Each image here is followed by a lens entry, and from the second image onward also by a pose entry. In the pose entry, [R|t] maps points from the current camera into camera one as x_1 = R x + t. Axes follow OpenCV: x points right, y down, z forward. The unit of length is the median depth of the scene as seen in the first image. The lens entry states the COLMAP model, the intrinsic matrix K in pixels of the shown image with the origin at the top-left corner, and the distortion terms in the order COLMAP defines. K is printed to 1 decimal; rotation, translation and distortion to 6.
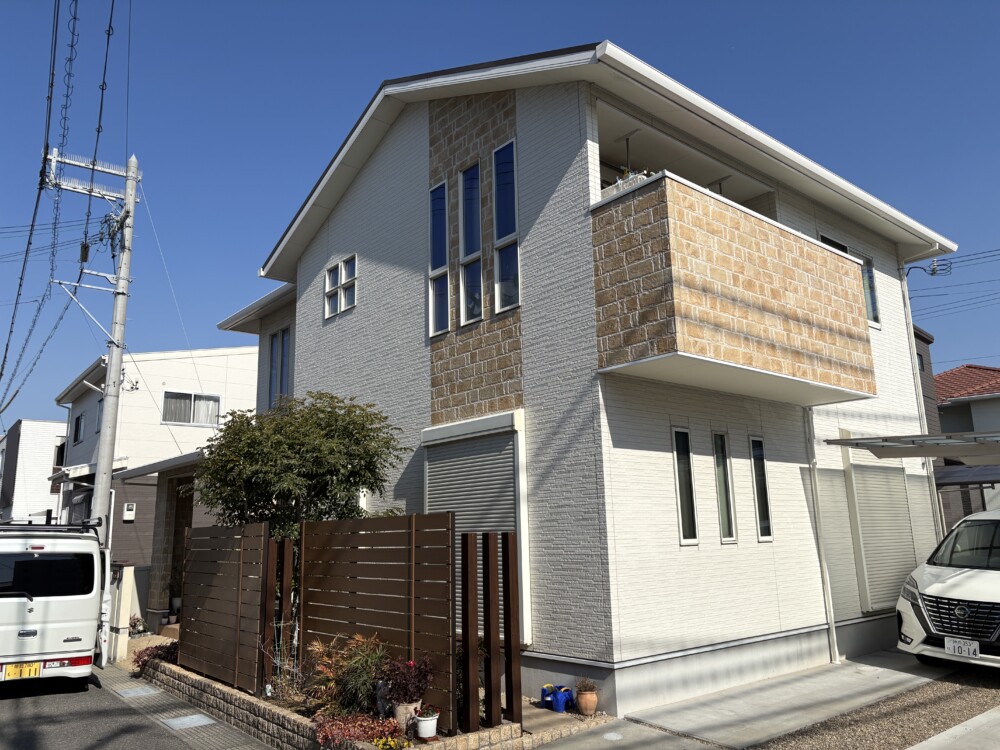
lens RADIAL K [[760.2, 0, 500.0], [0, 760.2, 375.0], [0, 0, 1]] dist [0.033657, -0.004086]
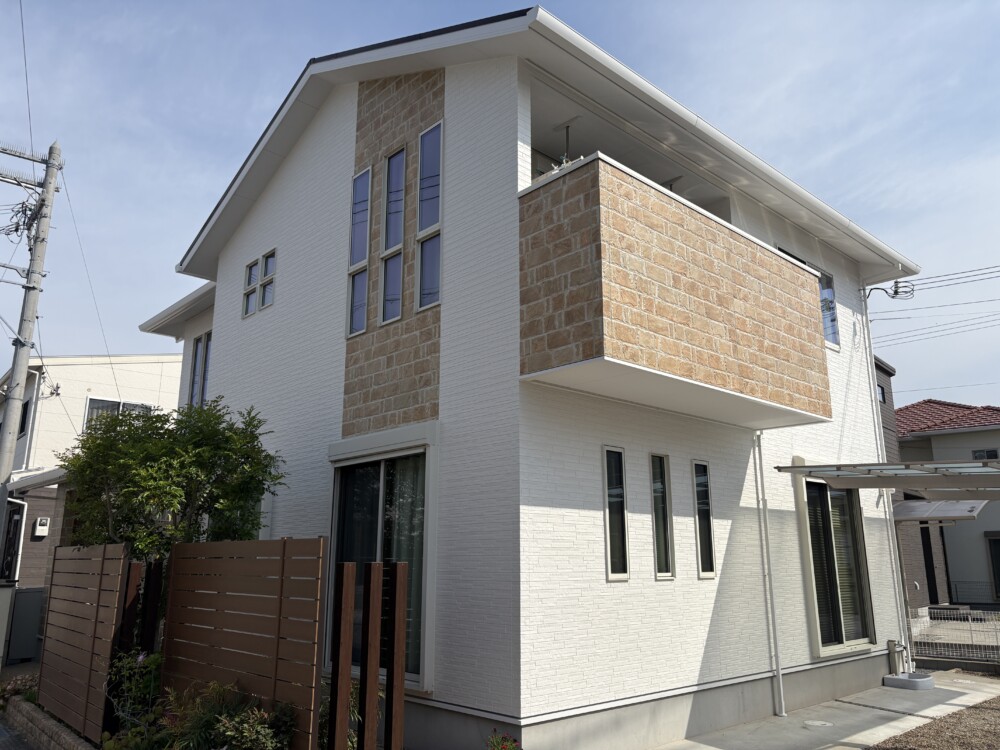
lens RADIAL K [[760.2, 0, 500.0], [0, 760.2, 375.0], [0, 0, 1]] dist [0.033657, -0.004086]
pose [[0.998745, 0.033819, 0.036931, 0.068453], [-0.032622, 0.998938, -0.032553, 0.018779], [-0.037993, 0.031307, 0.998787, 0.114577]]
